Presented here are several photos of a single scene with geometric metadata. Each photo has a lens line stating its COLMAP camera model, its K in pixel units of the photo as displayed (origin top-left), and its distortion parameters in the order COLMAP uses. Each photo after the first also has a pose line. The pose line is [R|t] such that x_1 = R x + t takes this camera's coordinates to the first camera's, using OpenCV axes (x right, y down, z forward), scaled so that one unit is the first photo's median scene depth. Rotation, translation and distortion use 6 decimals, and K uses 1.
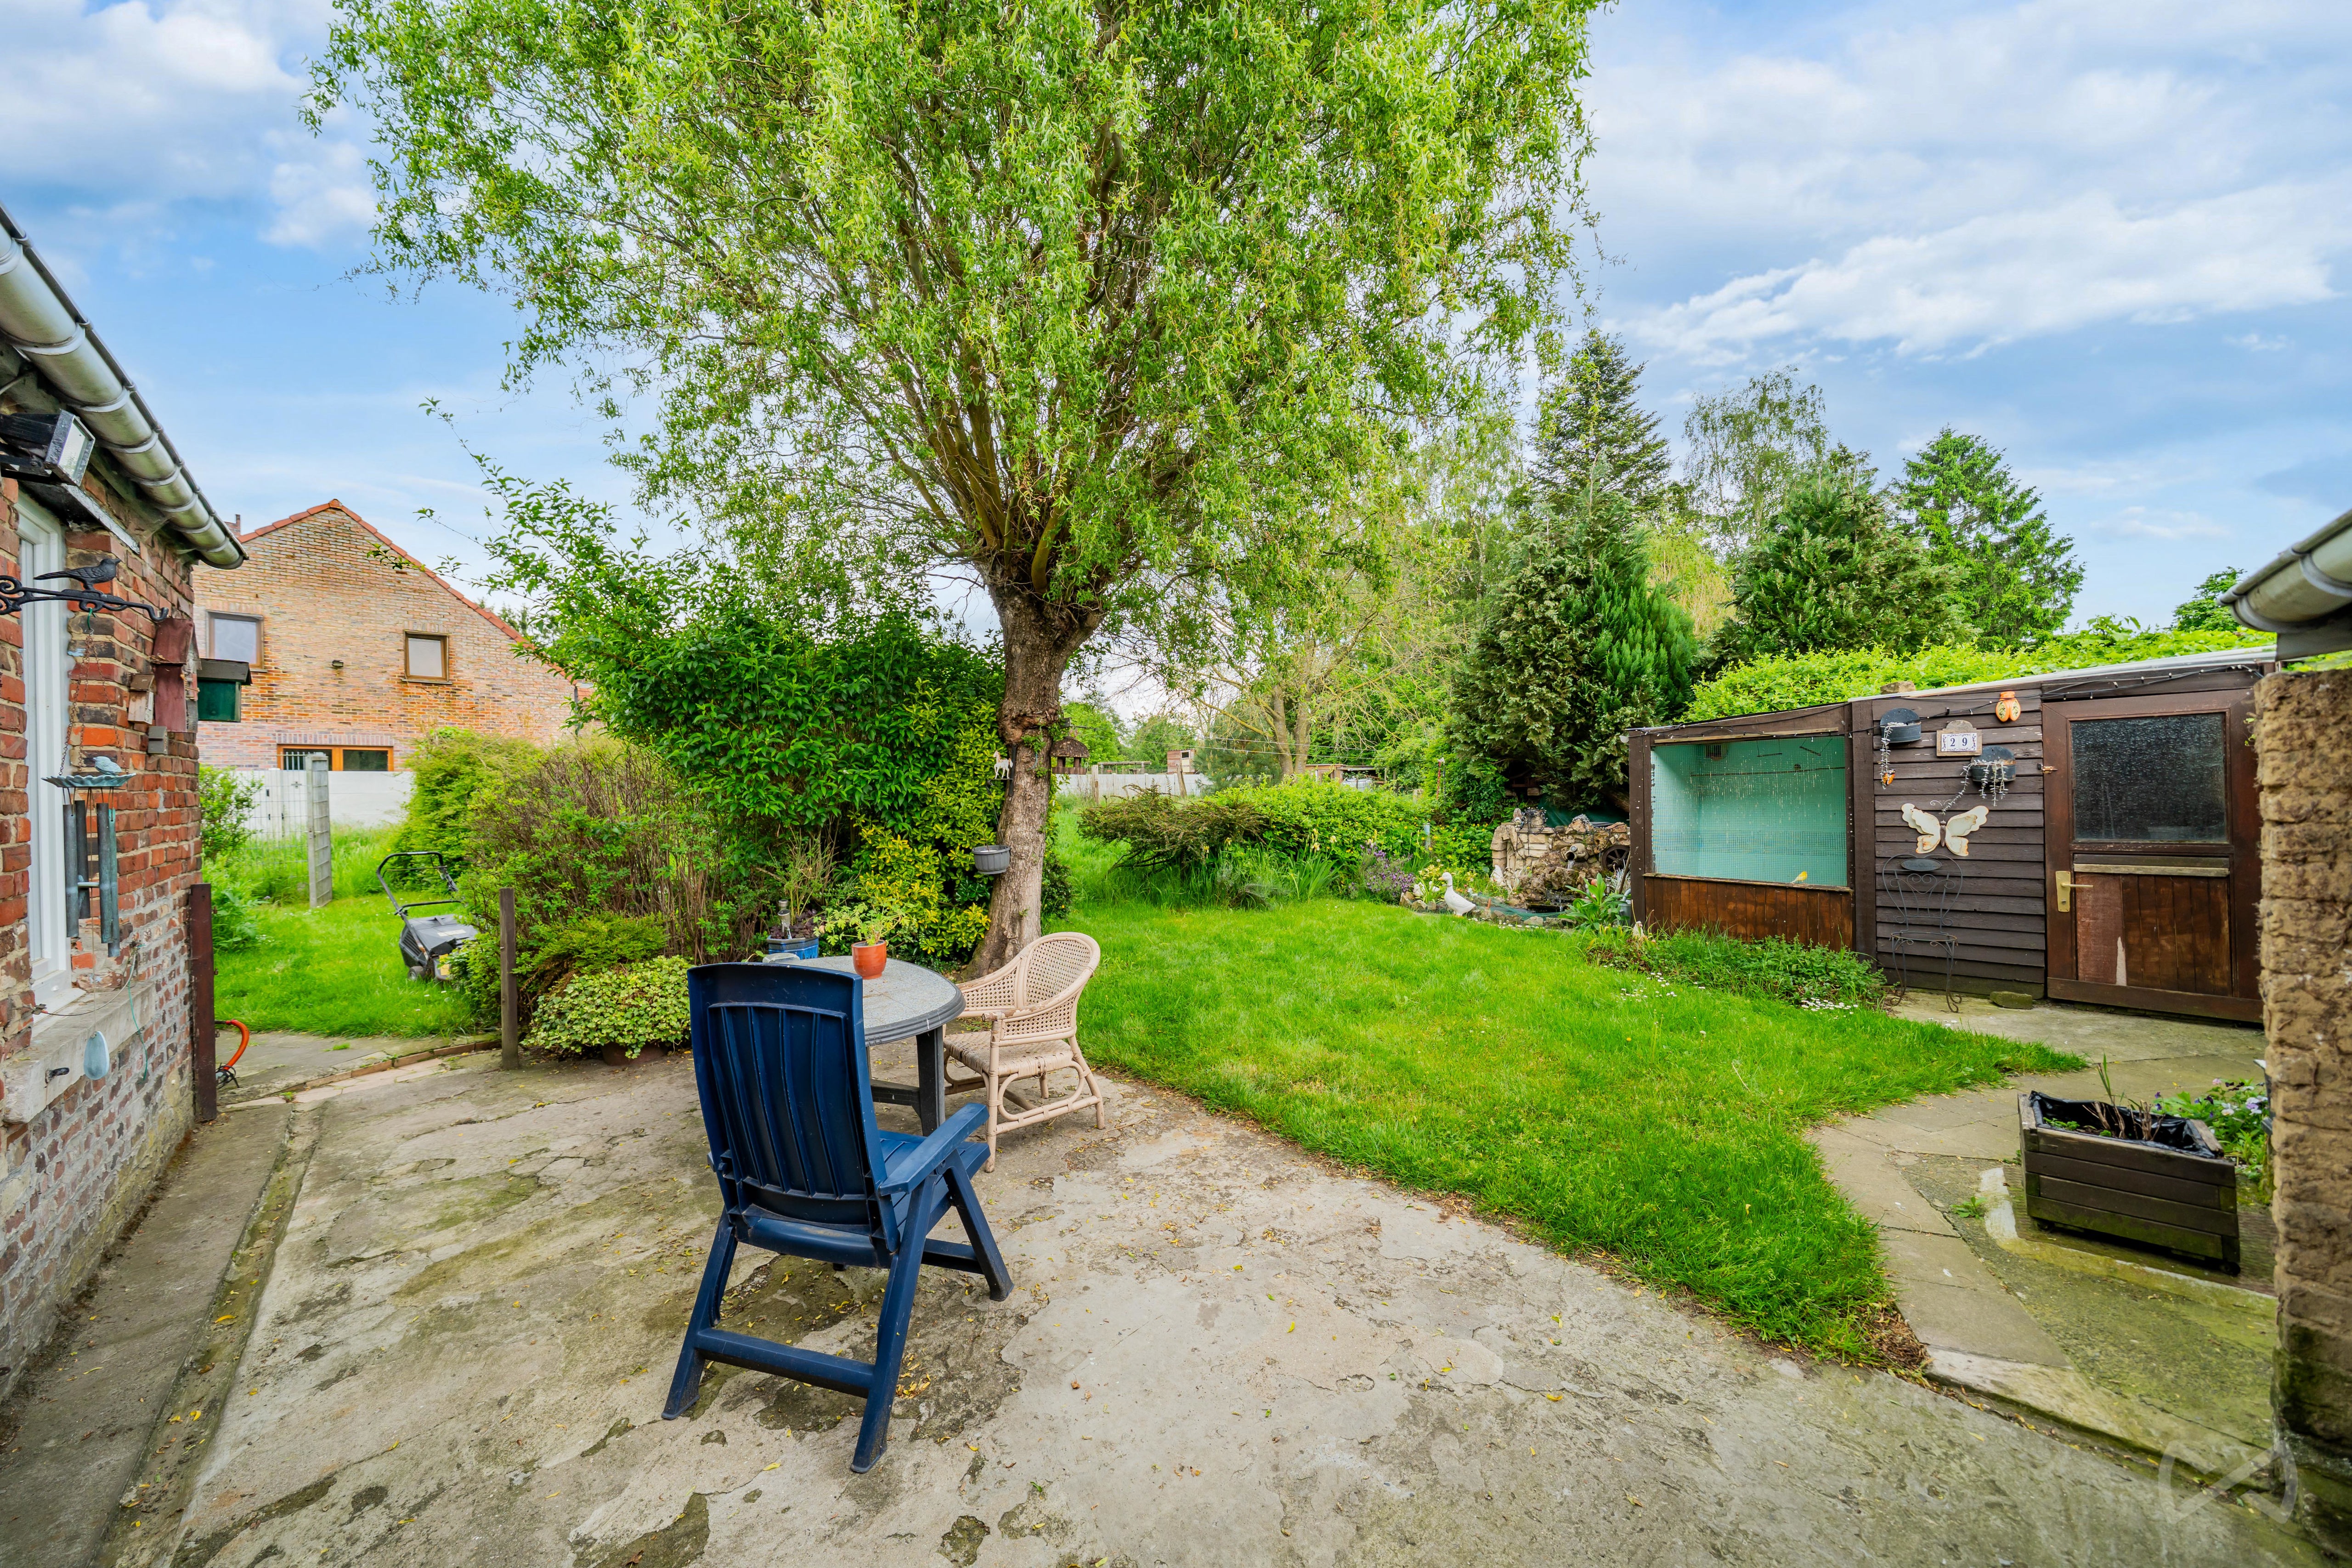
lens RADIAL K [[805.2, 0, 1174.5], [0, 805.2, 793.2], [0, 0, 1]] dist [-0.004800, 0.000167]
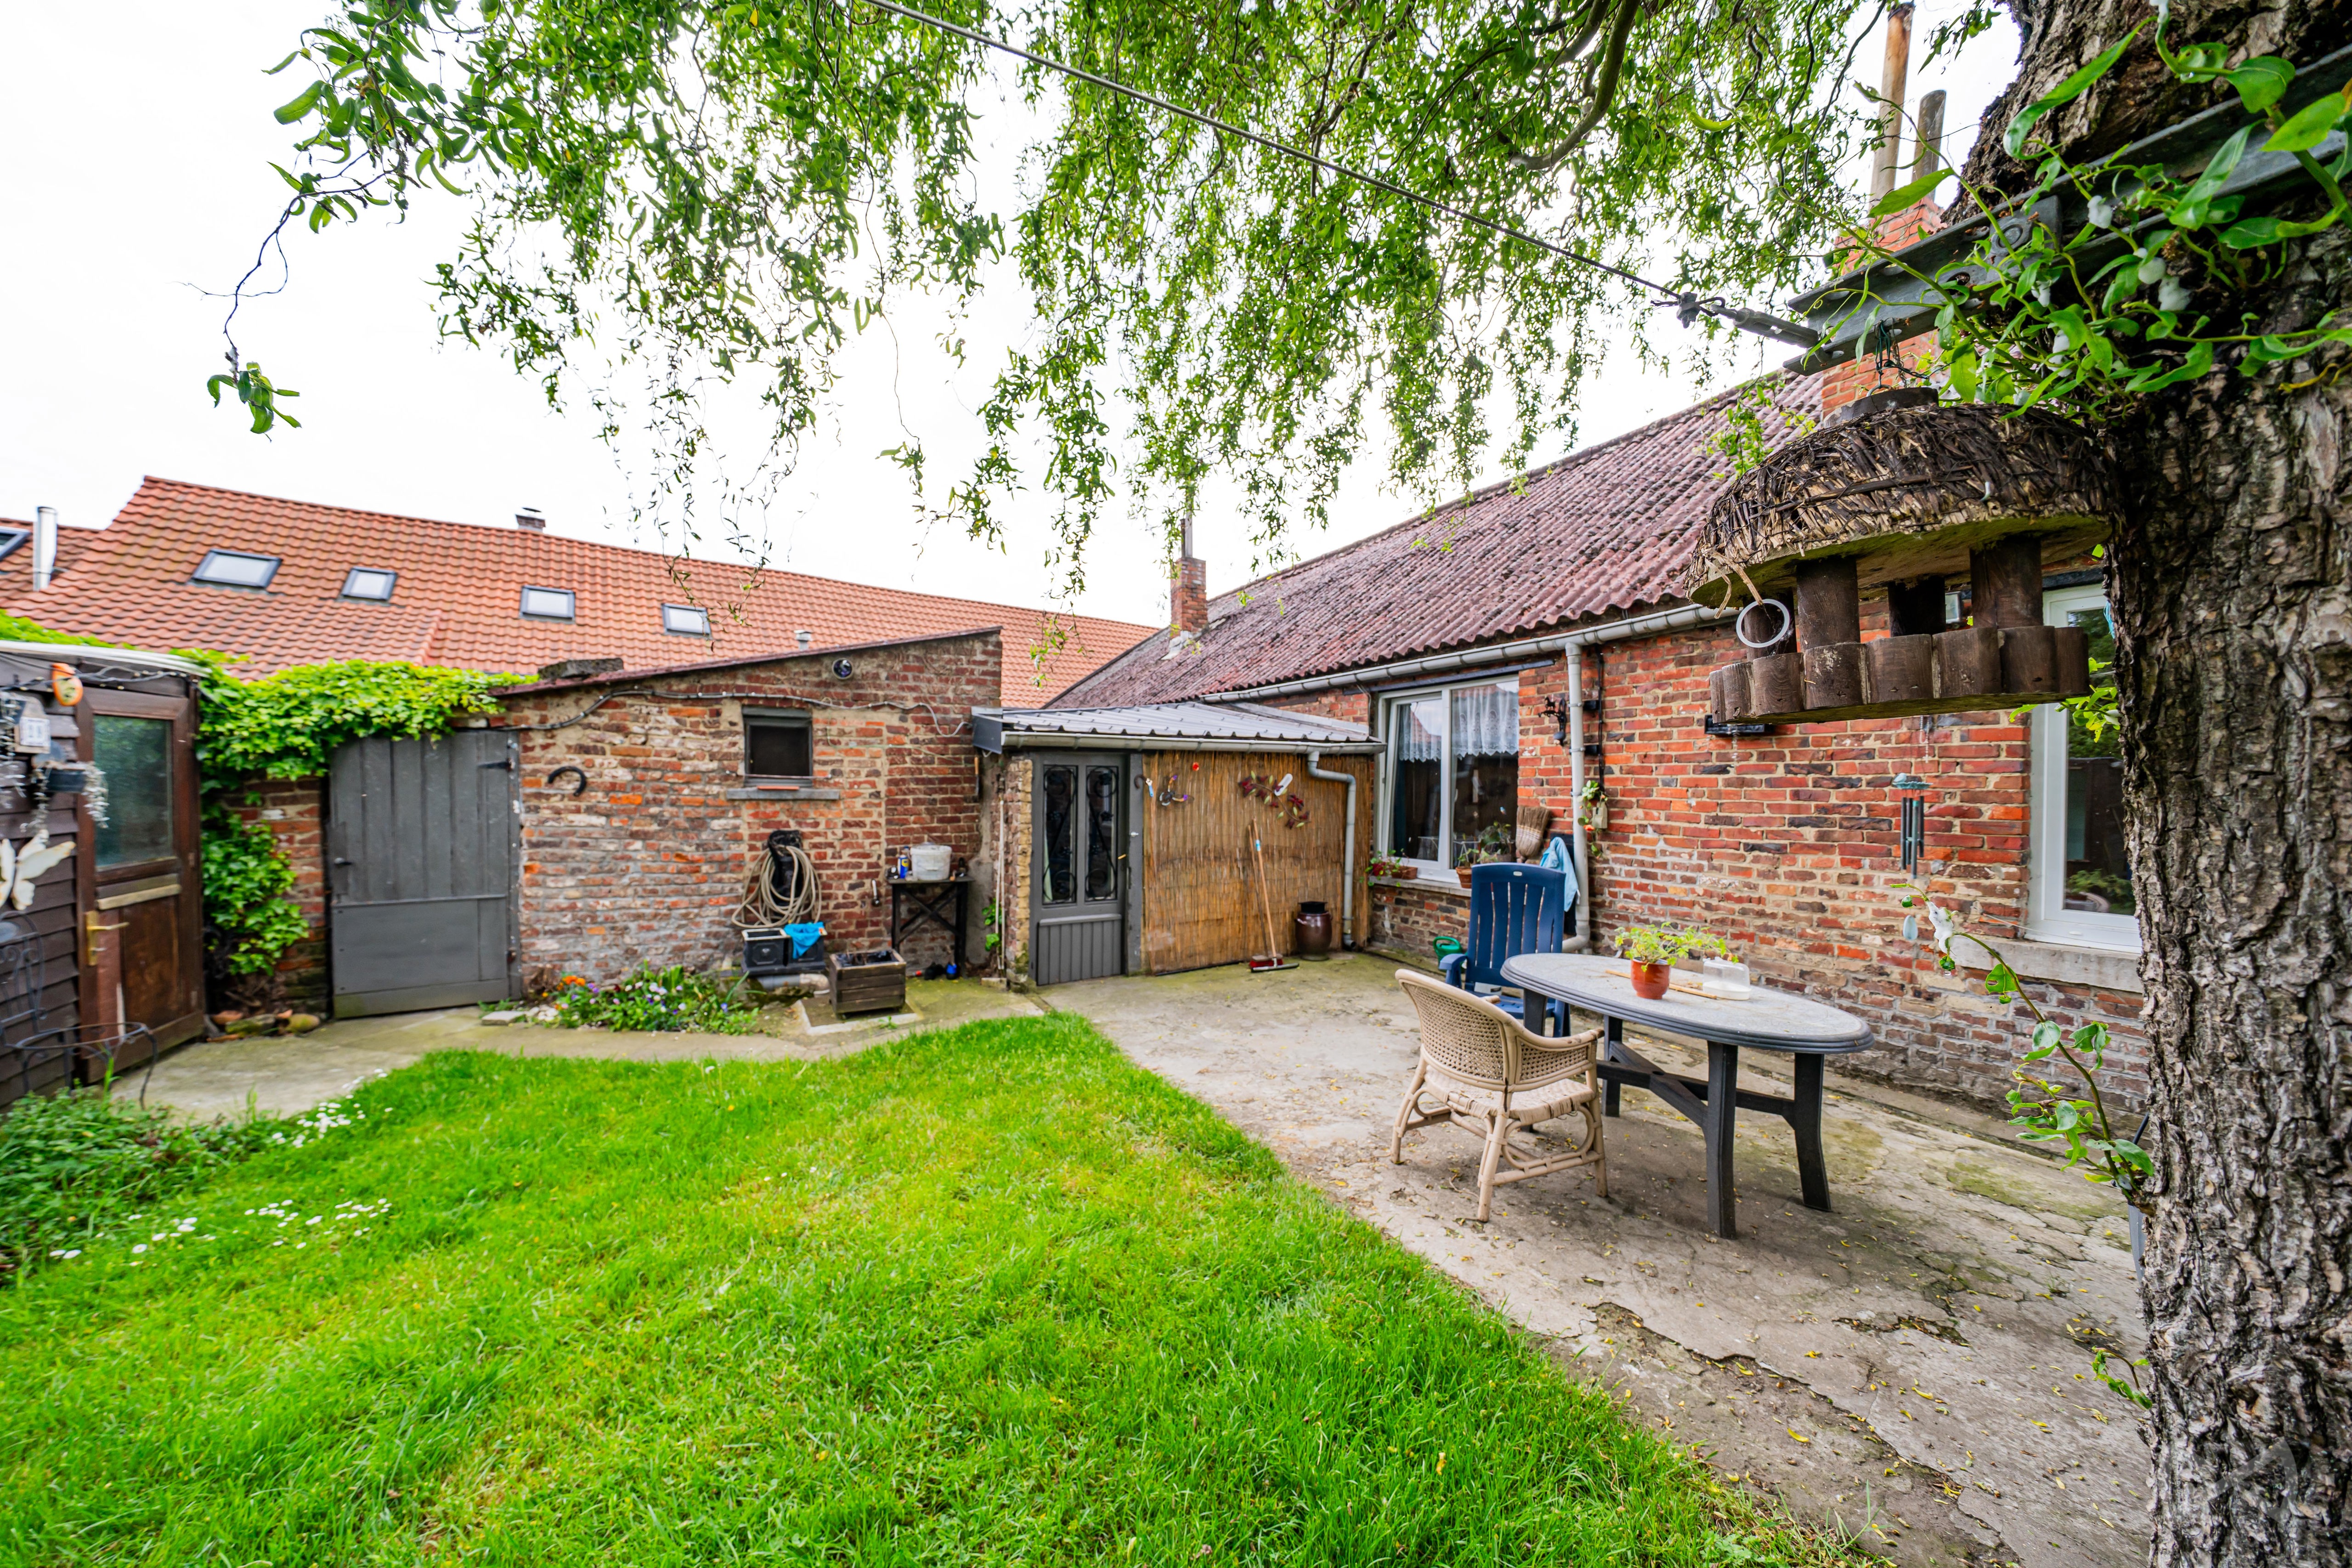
lens RADIAL K [[805.2, 0, 1174.9], [0, 805.2, 784.3], [0, 0, 1]] dist [-0.004800, 0.000167]
pose [[-0.956949, 0.008424, 0.290133, -0.187311], [0.009986, 0.999943, 0.003904, -0.031586], [-0.290084, 0.006633, -0.956978, 2.876522]]
